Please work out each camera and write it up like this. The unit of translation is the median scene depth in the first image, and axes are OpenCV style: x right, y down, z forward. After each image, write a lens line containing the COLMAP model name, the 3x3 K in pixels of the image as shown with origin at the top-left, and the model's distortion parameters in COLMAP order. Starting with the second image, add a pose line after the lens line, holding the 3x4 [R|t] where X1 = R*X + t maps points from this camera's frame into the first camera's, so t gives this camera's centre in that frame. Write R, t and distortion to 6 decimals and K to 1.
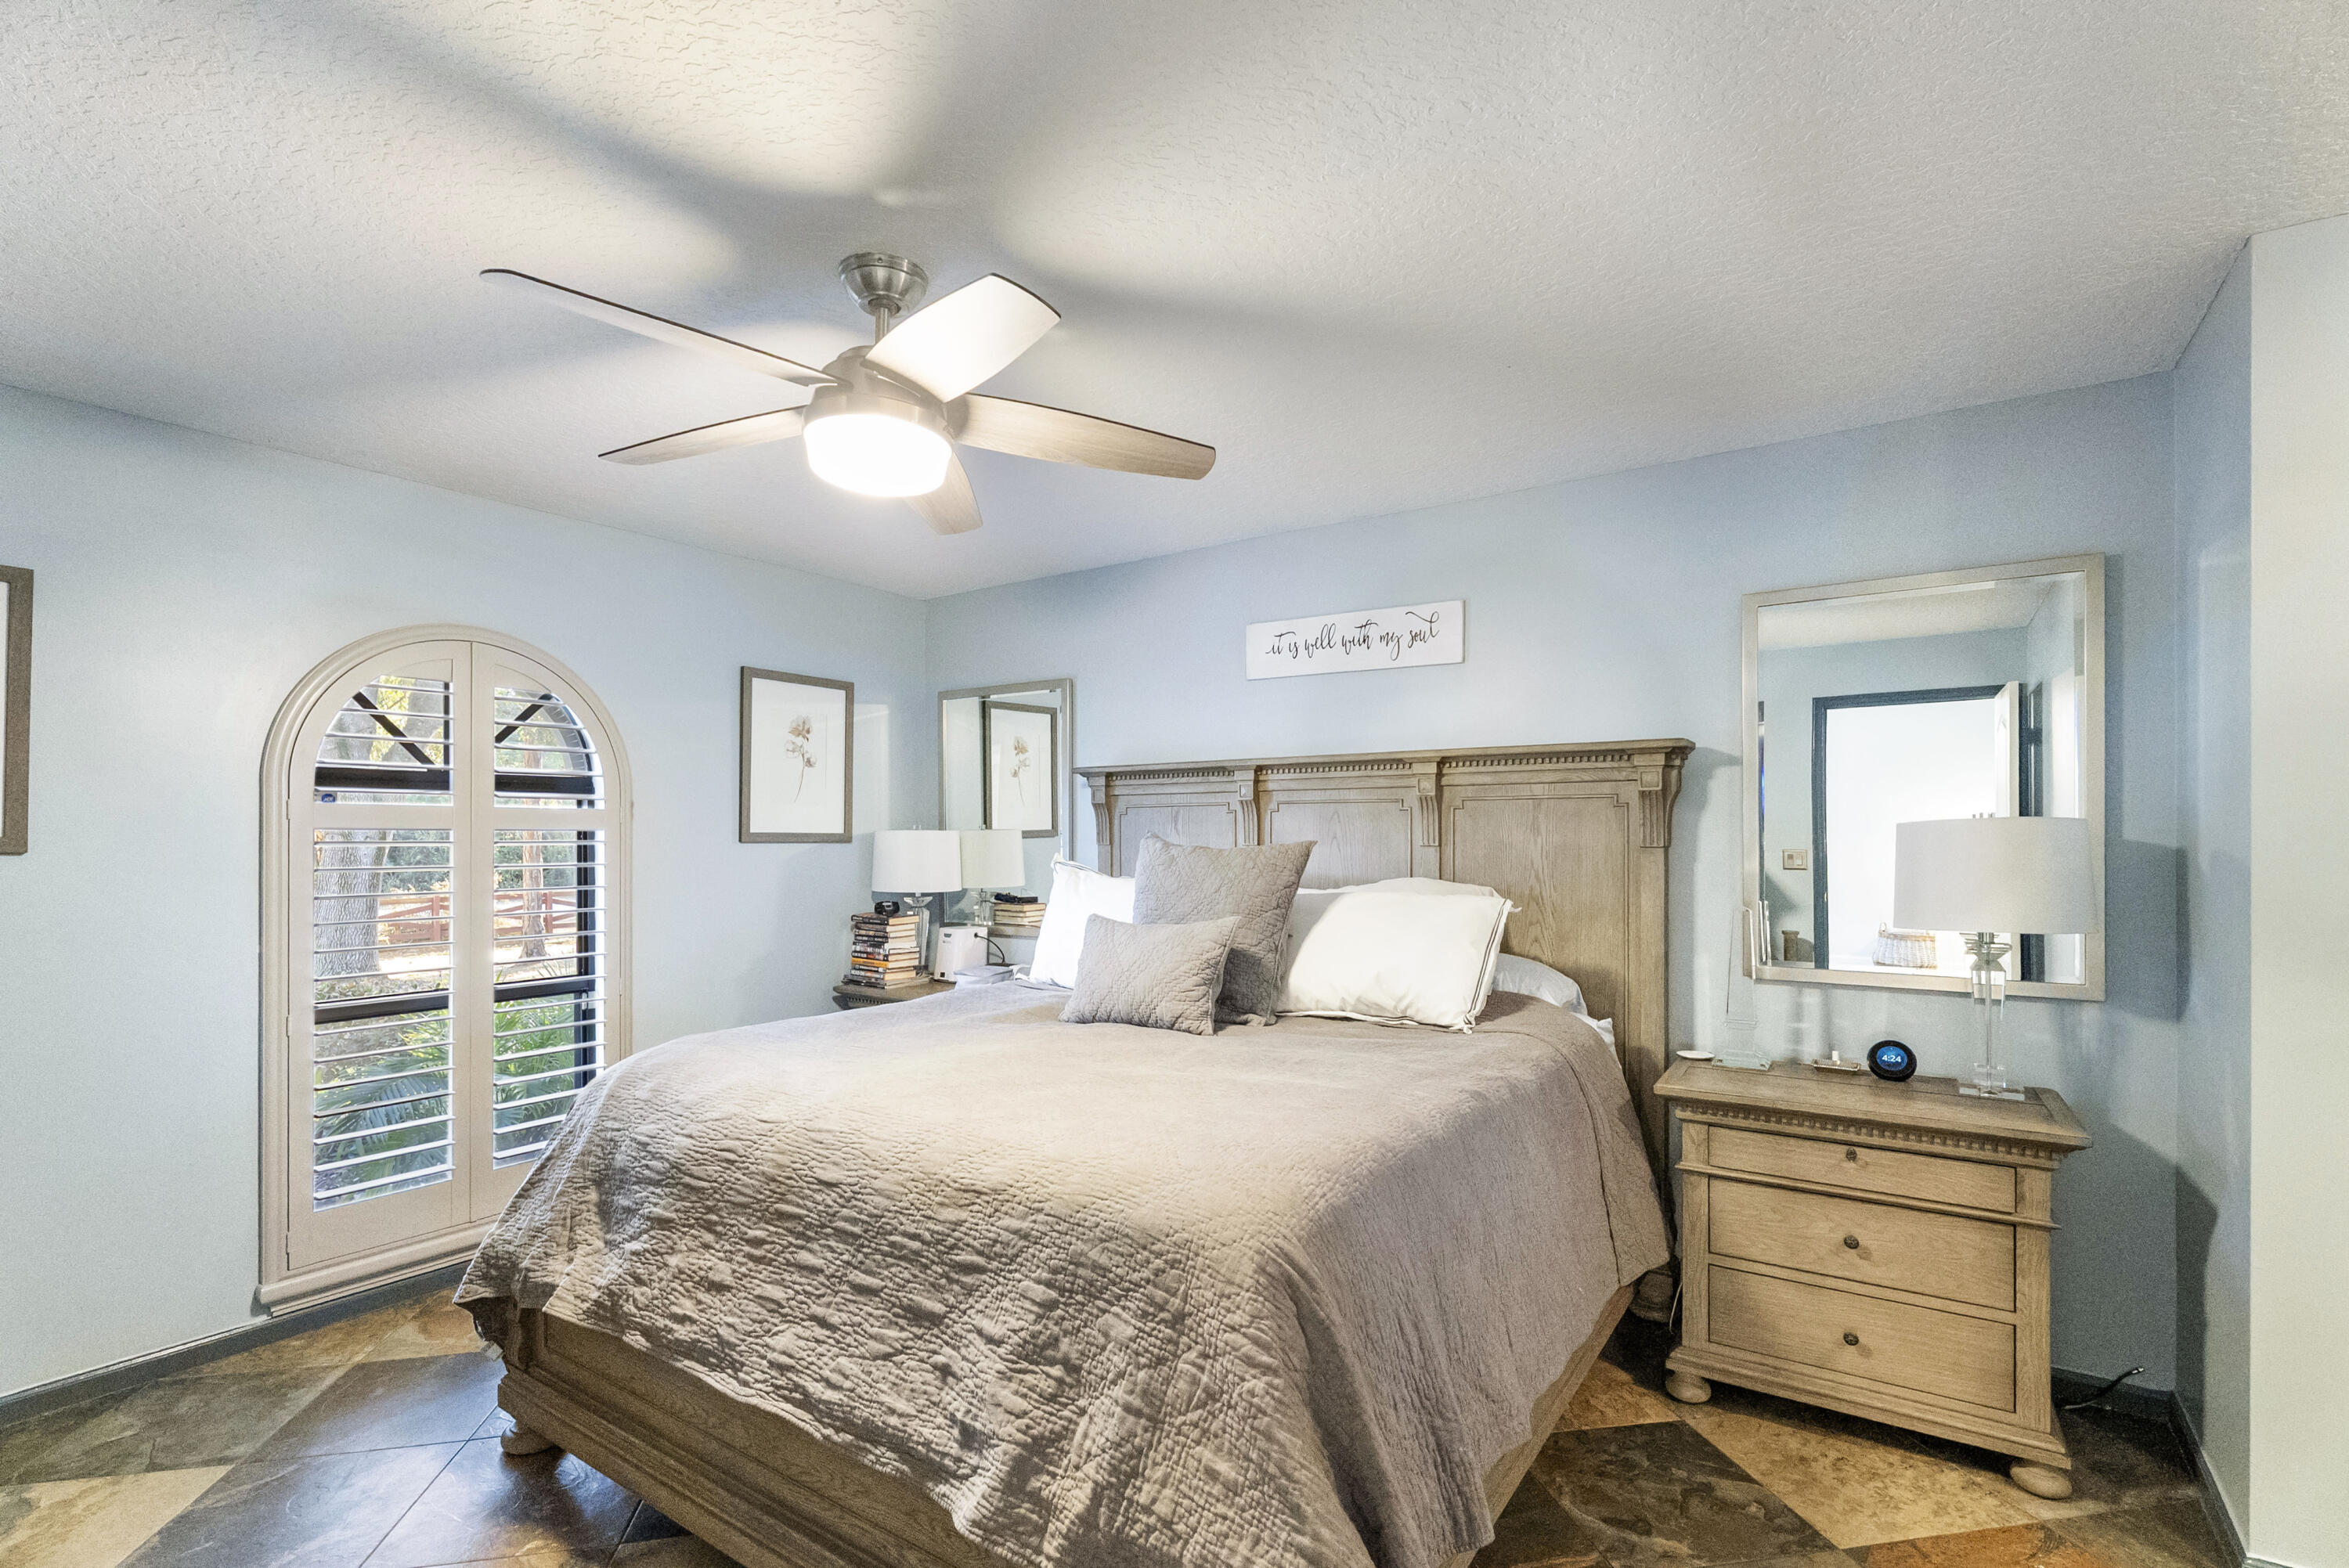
lens RADIAL K [[1058.4, 0, 1178.5], [0, 1058.4, 826.3], [0, 0, 1]] dist [-0.000662, -0.000022]
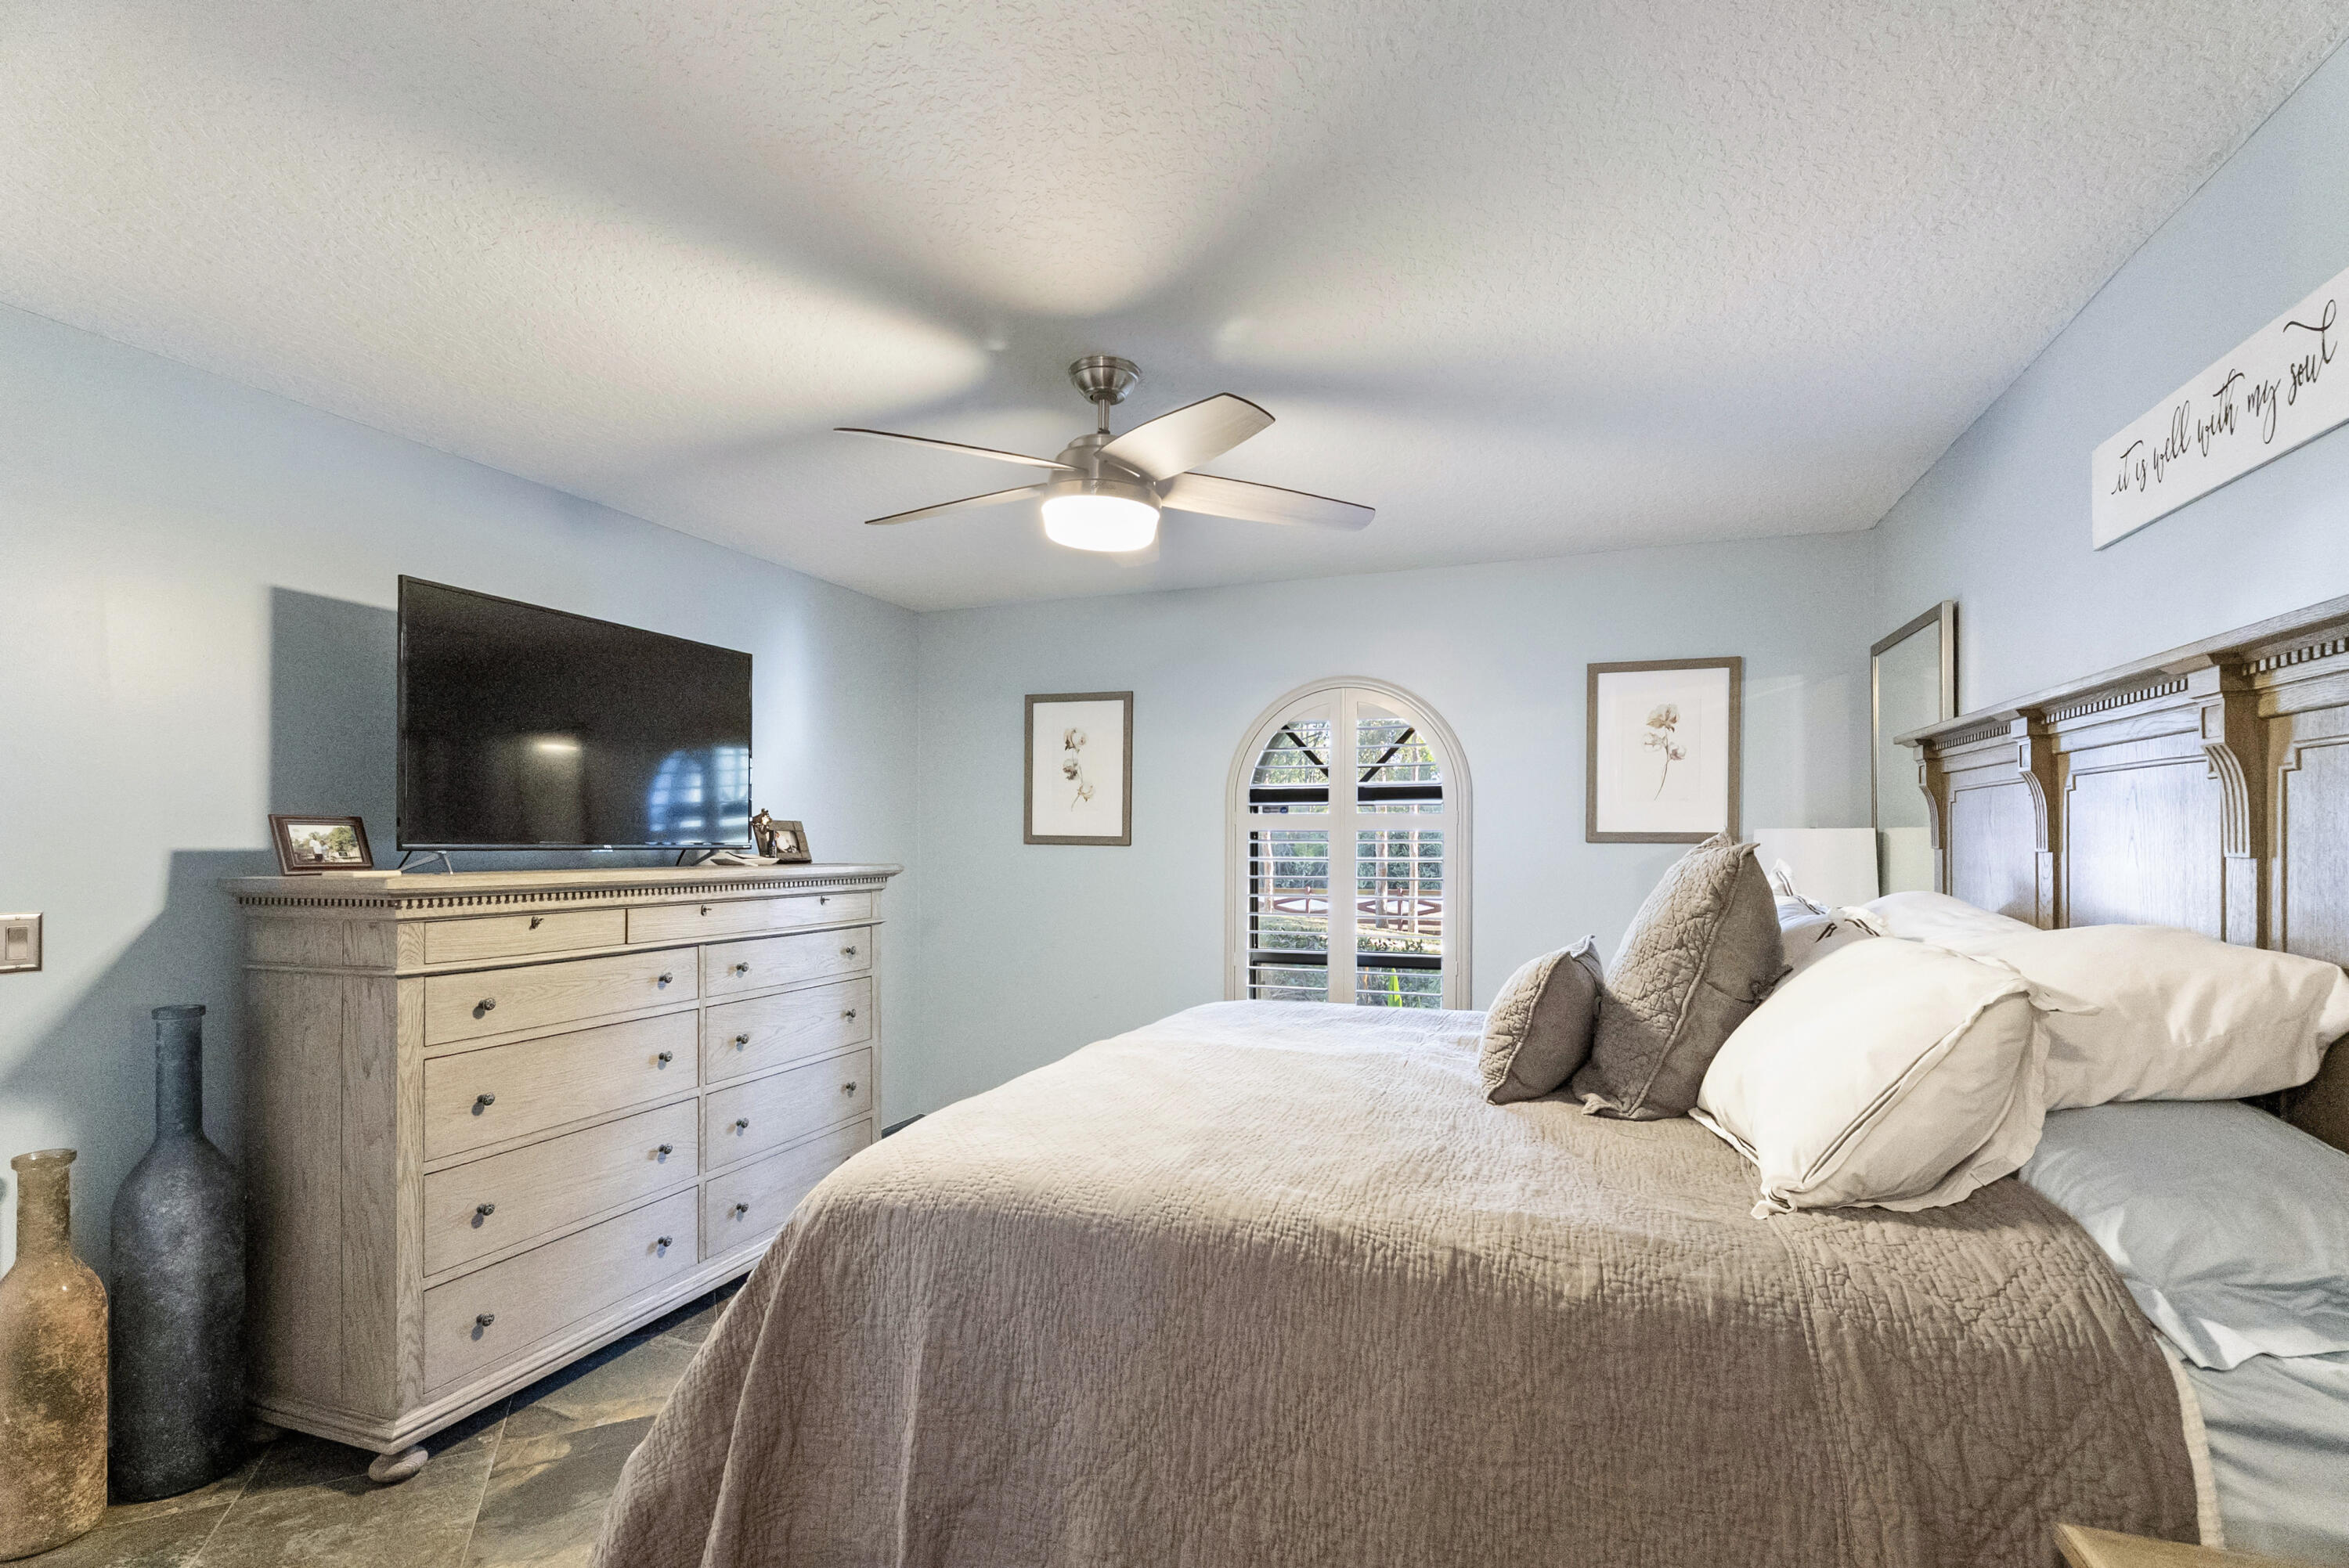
lens RADIAL K [[1058.4, 0, 1178.5], [0, 1058.4, 826.3], [0, 0, 1]] dist [-0.000662, -0.000022]
pose [[0.258296, -0.009382, -0.966020, 0.520947], [0.009816, 0.999927, -0.007087, 0.004210], [0.966016, -0.007652, 0.258369, 0.440426]]
